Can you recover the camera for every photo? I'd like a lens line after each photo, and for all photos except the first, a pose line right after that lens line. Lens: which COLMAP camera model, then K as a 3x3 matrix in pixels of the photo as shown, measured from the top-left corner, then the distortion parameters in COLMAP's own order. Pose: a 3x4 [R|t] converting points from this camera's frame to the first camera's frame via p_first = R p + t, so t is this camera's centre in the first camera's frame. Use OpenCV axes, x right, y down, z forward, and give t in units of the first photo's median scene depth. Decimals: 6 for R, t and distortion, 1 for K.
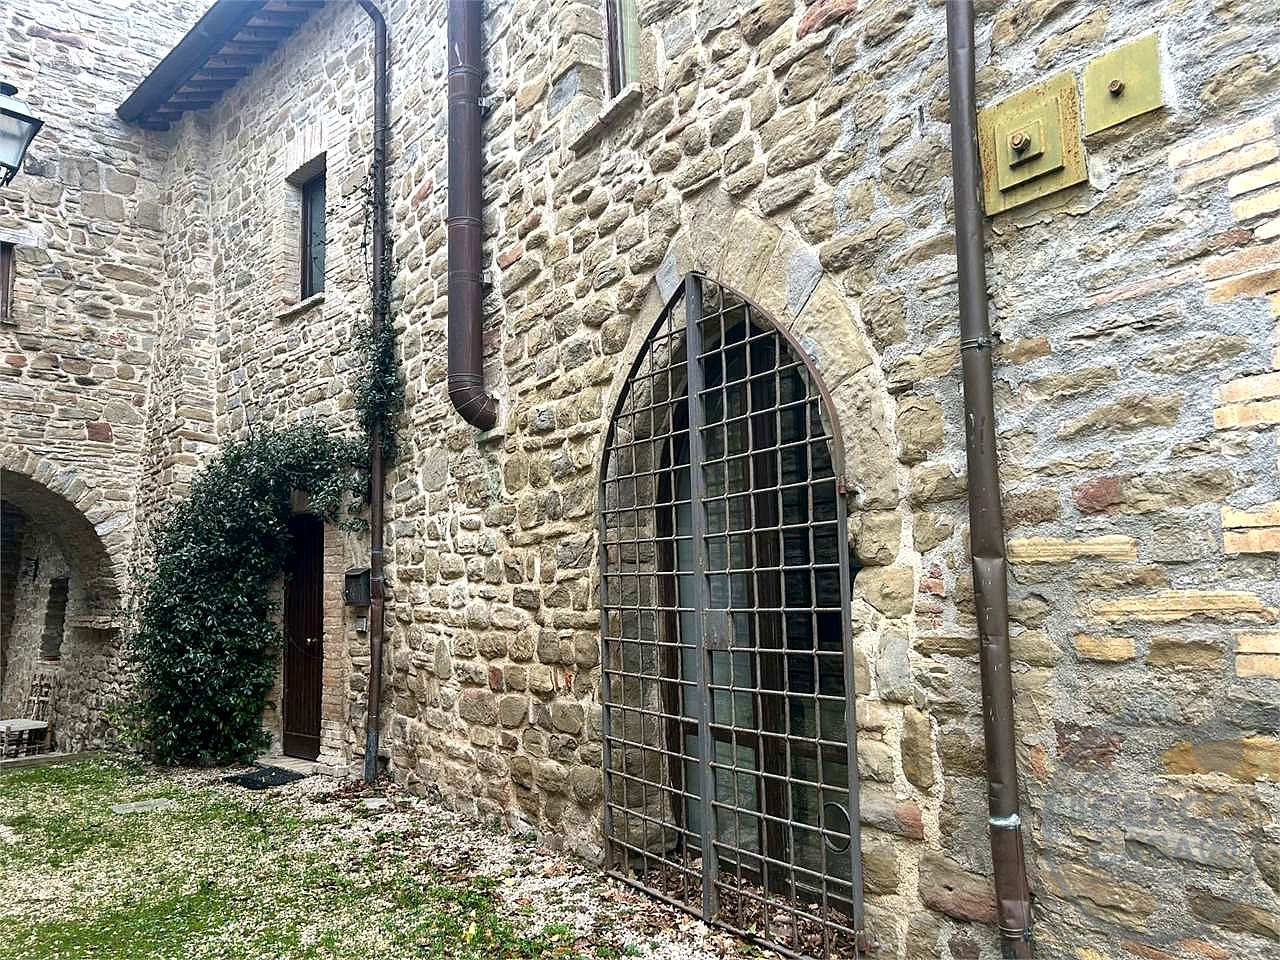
lens RADIAL K [[984.2, 0, 639.8], [0, 984.2, 503.3], [0, 0, 1]] dist [0.071897, -0.075907]
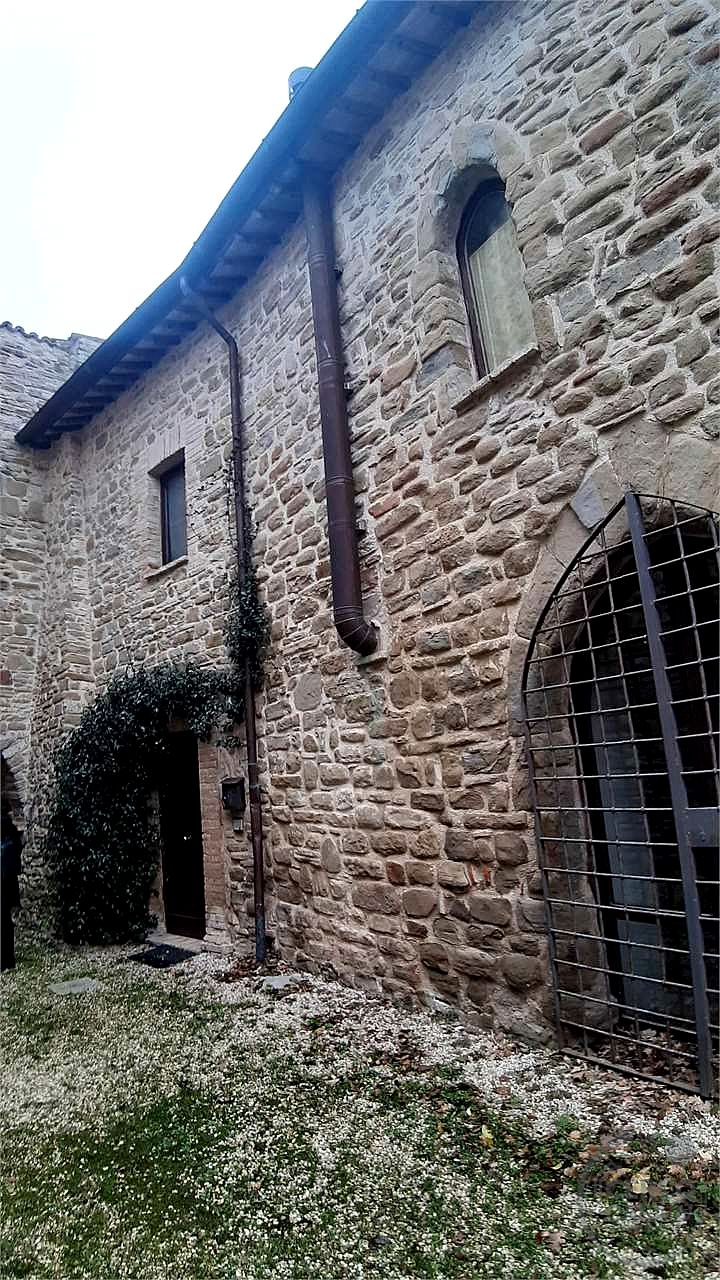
lens RADIAL K [[686.3, 0, 358.9], [0, 686.3, 664.7], [0, 0, 1]] dist [-0.029997, -0.111318]
pose [[0.997824, -0.052488, 0.039907, -0.178432], [0.055004, 0.996382, -0.064791, -0.009731], [-0.036362, 0.066845, 0.997101, 0.180221]]
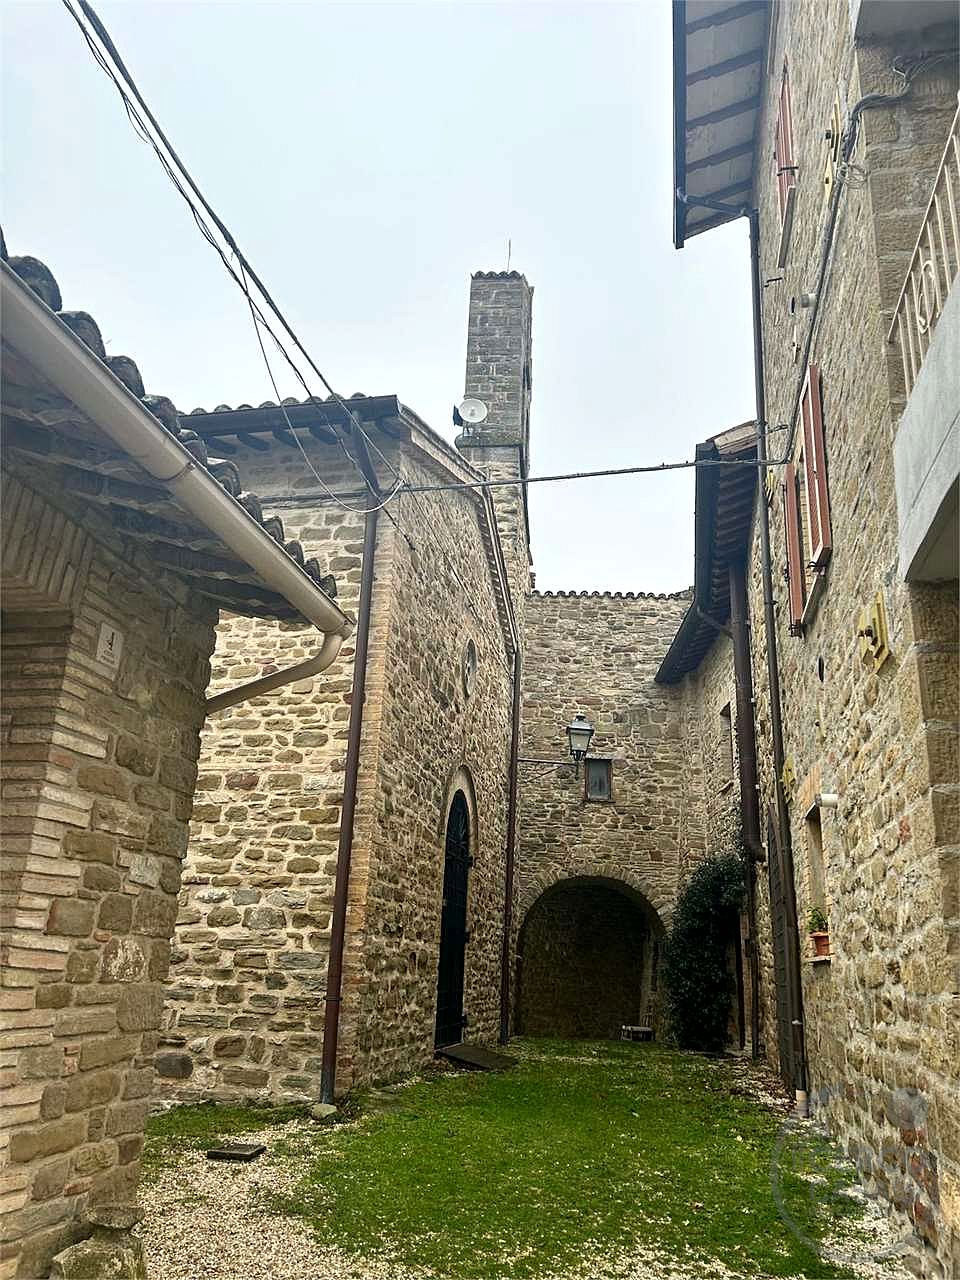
lens RADIAL K [[984.2, 0, 452.7], [0, 984.2, 638.7], [0, 0, 1]] dist [0.071897, -0.075907]
pose [[0.676239, -0.188891, -0.712054, 0.854377], [0.016490, 0.970208, -0.241712, -0.037713], [0.736498, 0.151713, 0.659207, -0.786744]]
